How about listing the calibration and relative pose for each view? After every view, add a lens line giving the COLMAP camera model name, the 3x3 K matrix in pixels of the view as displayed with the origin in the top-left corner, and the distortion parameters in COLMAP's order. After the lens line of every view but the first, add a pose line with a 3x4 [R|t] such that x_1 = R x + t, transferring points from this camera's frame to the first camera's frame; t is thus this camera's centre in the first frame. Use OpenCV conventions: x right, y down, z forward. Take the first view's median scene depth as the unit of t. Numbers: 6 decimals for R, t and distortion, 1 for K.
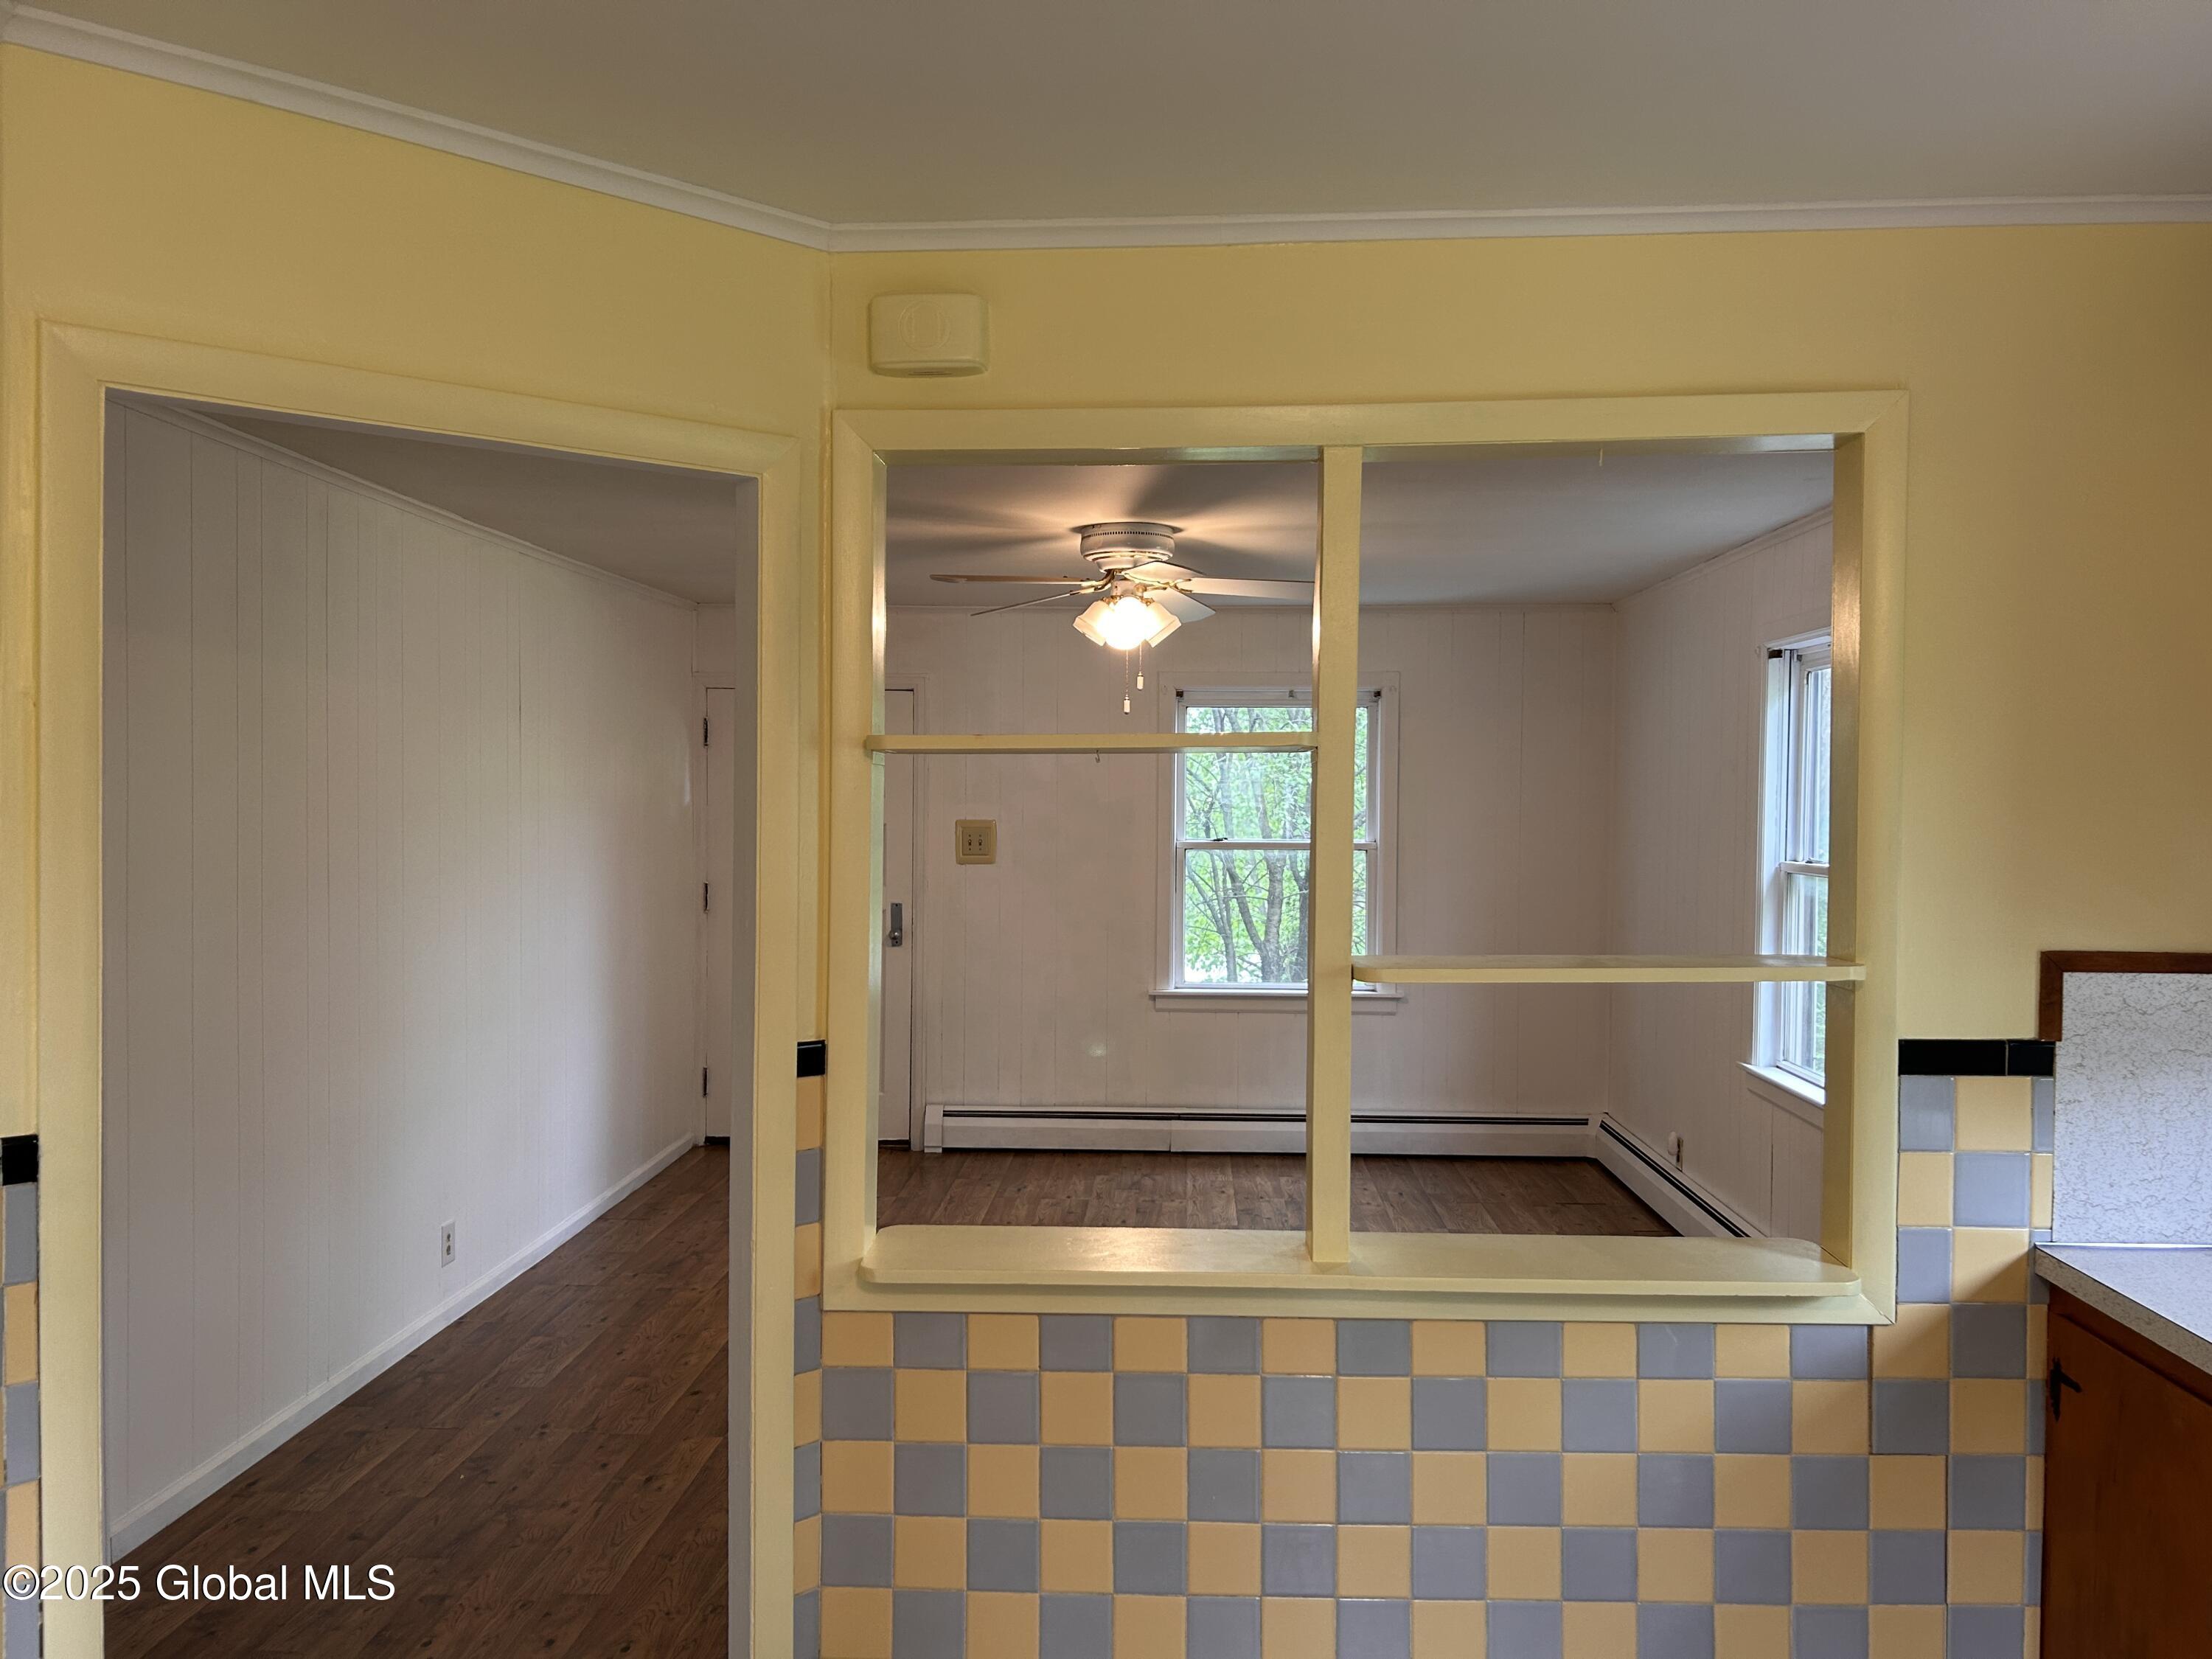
lens RADIAL K [[1664.0, 0, 1121.1], [0, 1664.0, 843.5], [0, 0, 1]] dist [0.055743, -0.060207]
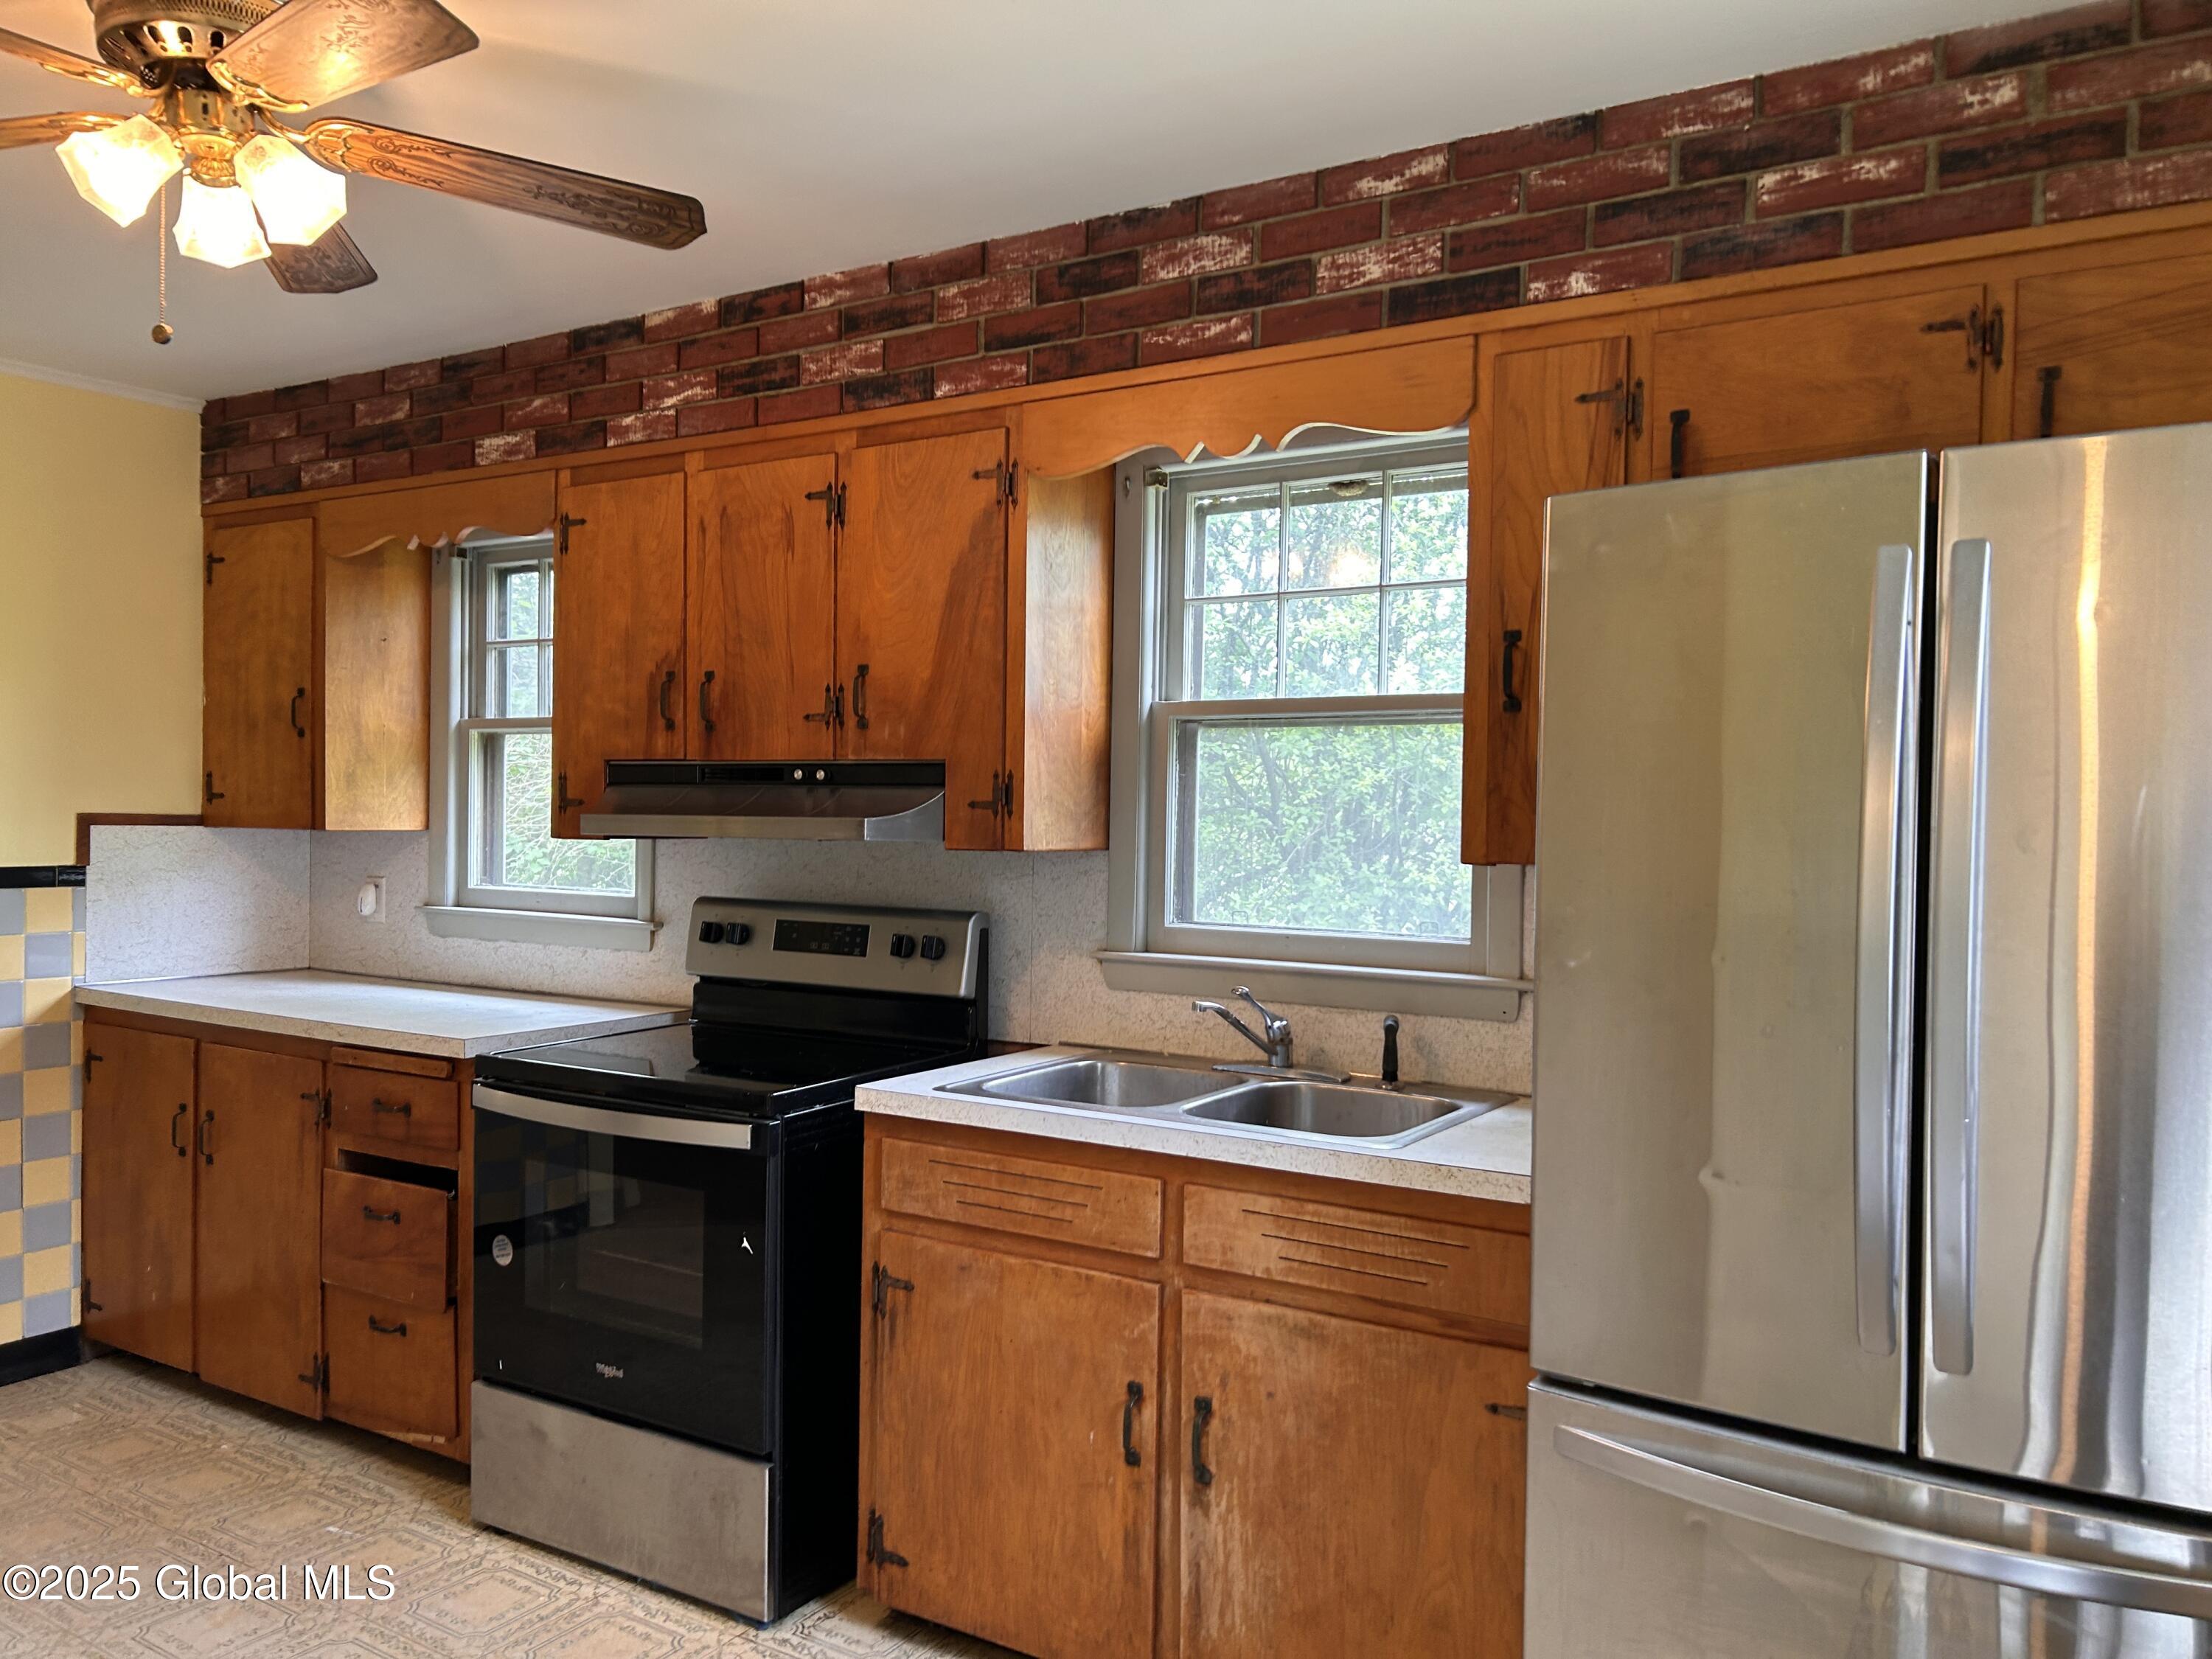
lens RADIAL K [[1664.0, 0, 1100.7], [0, 1664.0, 846.4], [0, 0, 1]] dist [0.055743, -0.060207]
pose [[0.502488, -0.014630, 0.864460, -0.283524], [0.007378, 0.999893, 0.012634, 0.058332], [-0.864553, 0.000030, 0.502542, -0.524148]]
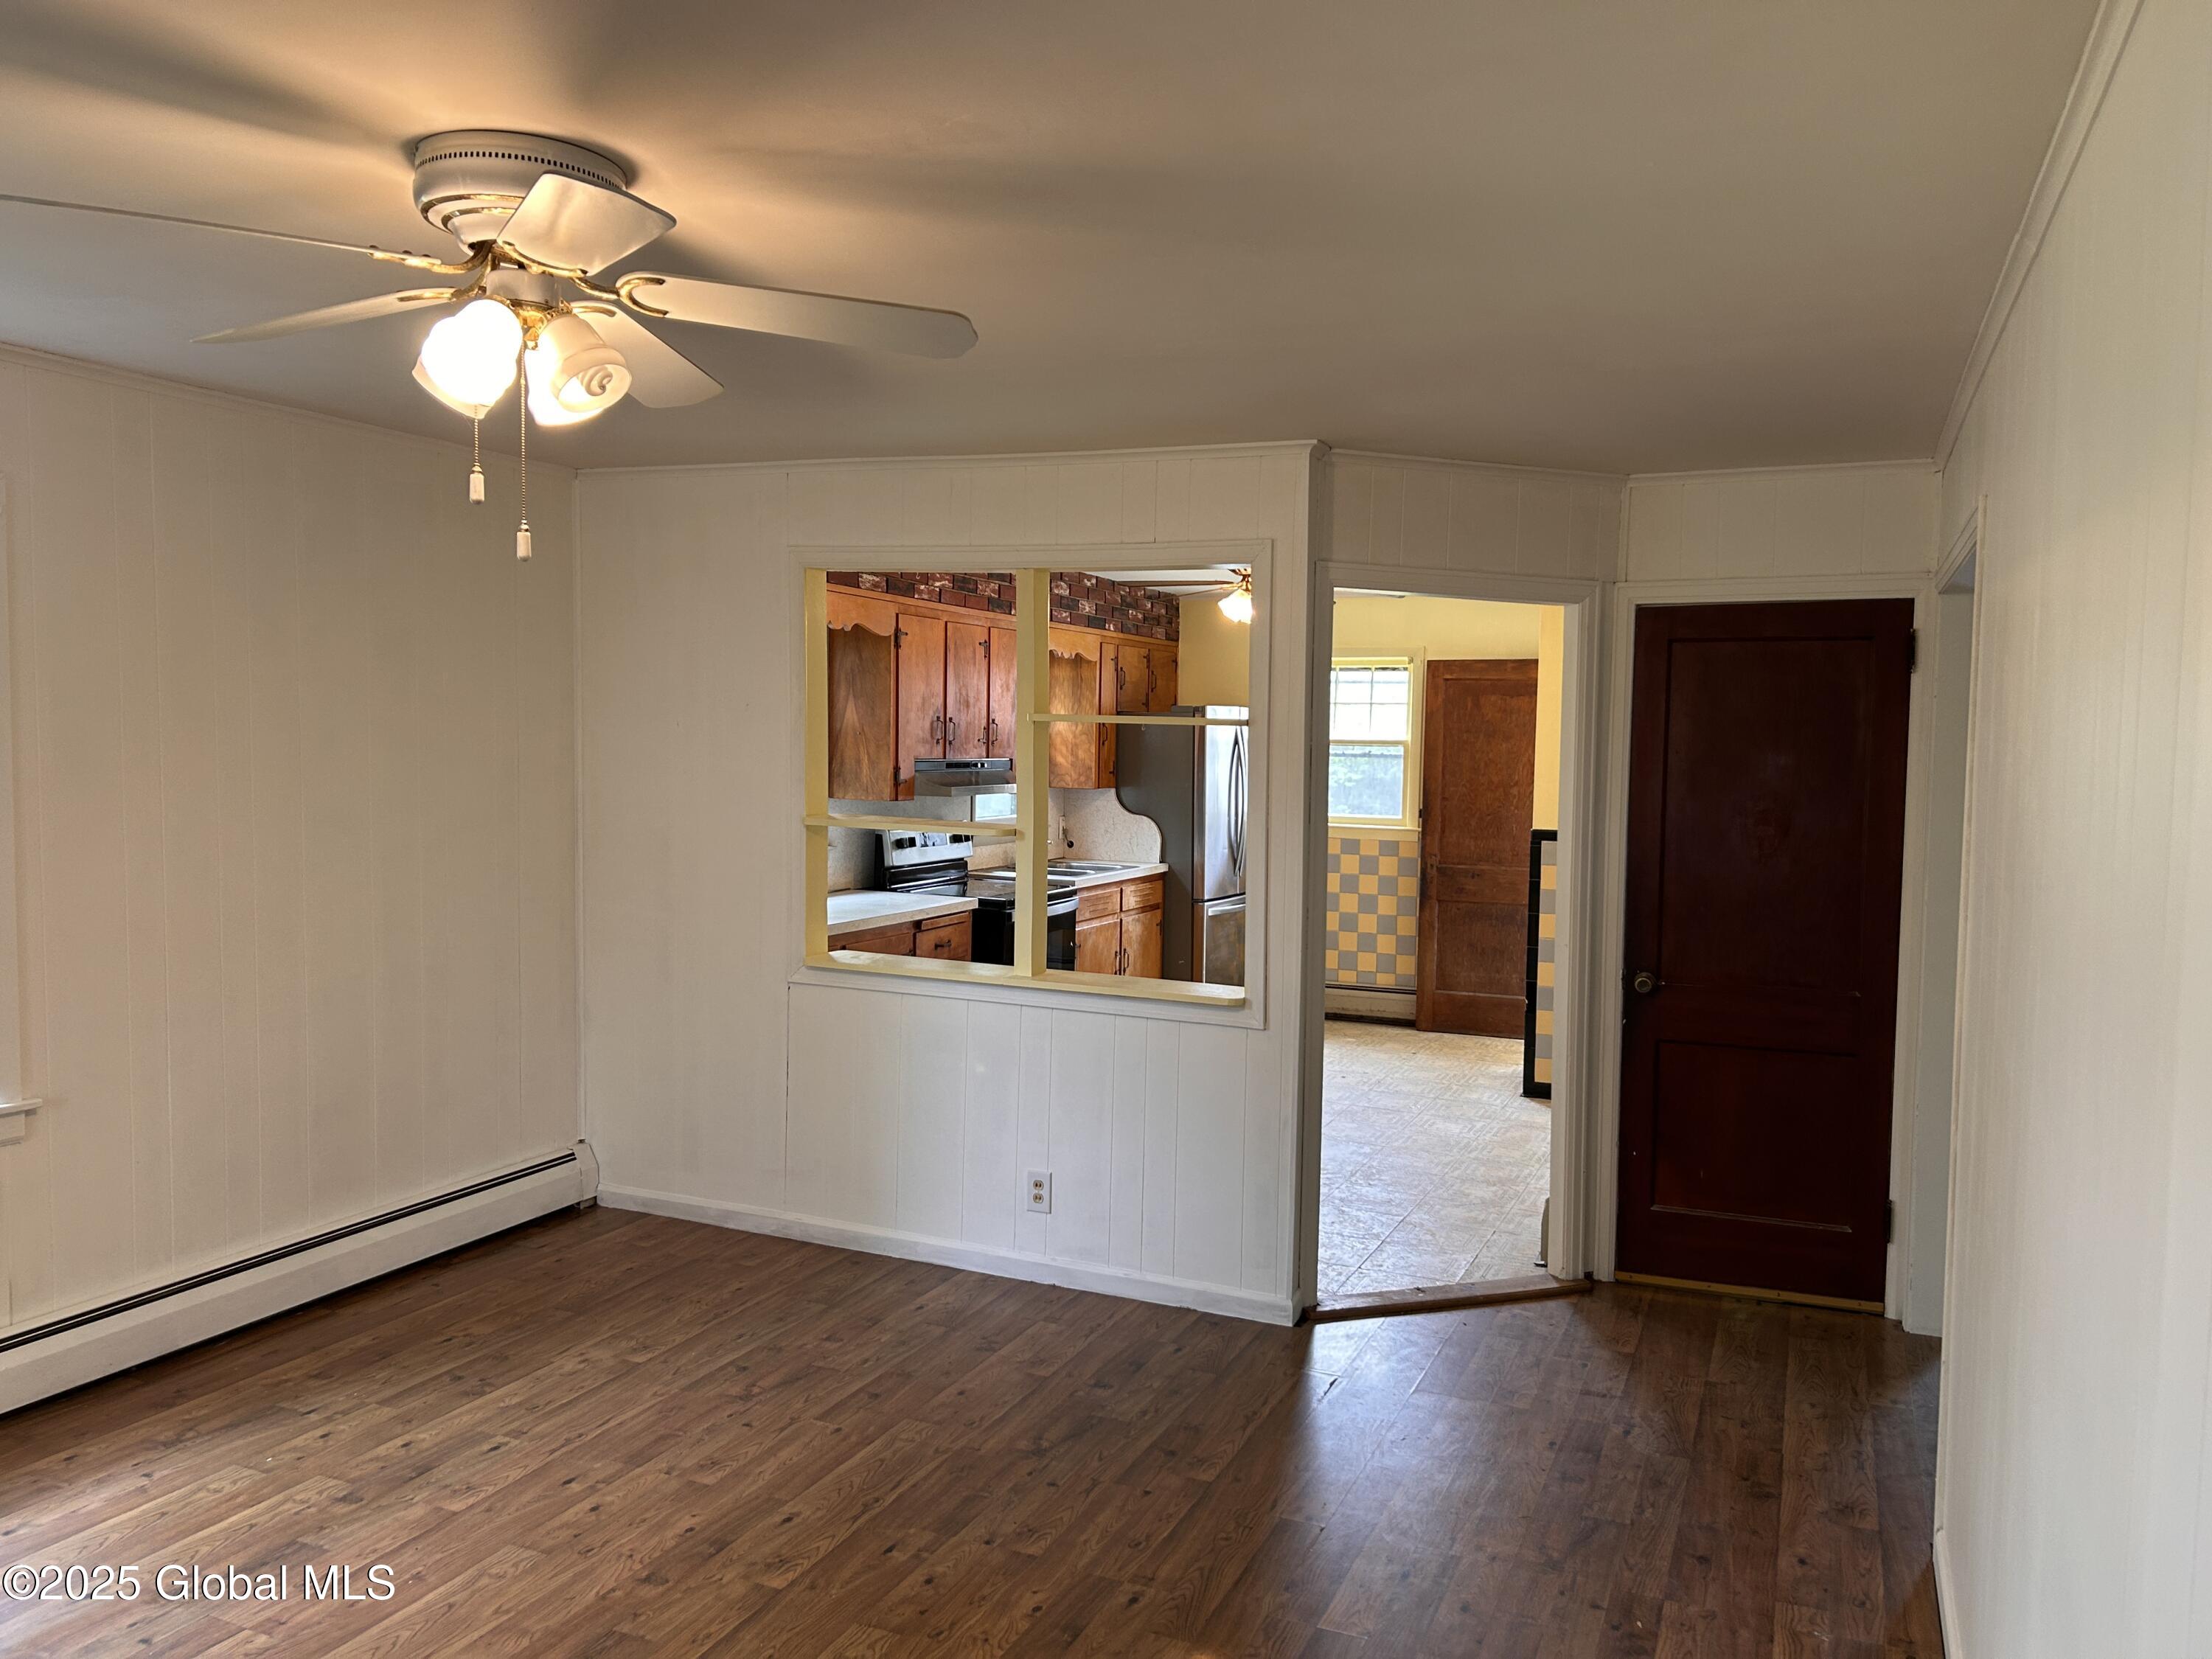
lens RADIAL K [[1664.0, 0, 1111.0], [0, 1664.0, 846.7], [0, 0, 1]] dist [0.055743, -0.060207]
pose [[-0.935133, -0.047884, 0.351047, -0.473362], [-0.017307, 0.995816, 0.089730, -0.061725], [-0.353875, 0.077834, -0.932049, 2.029167]]
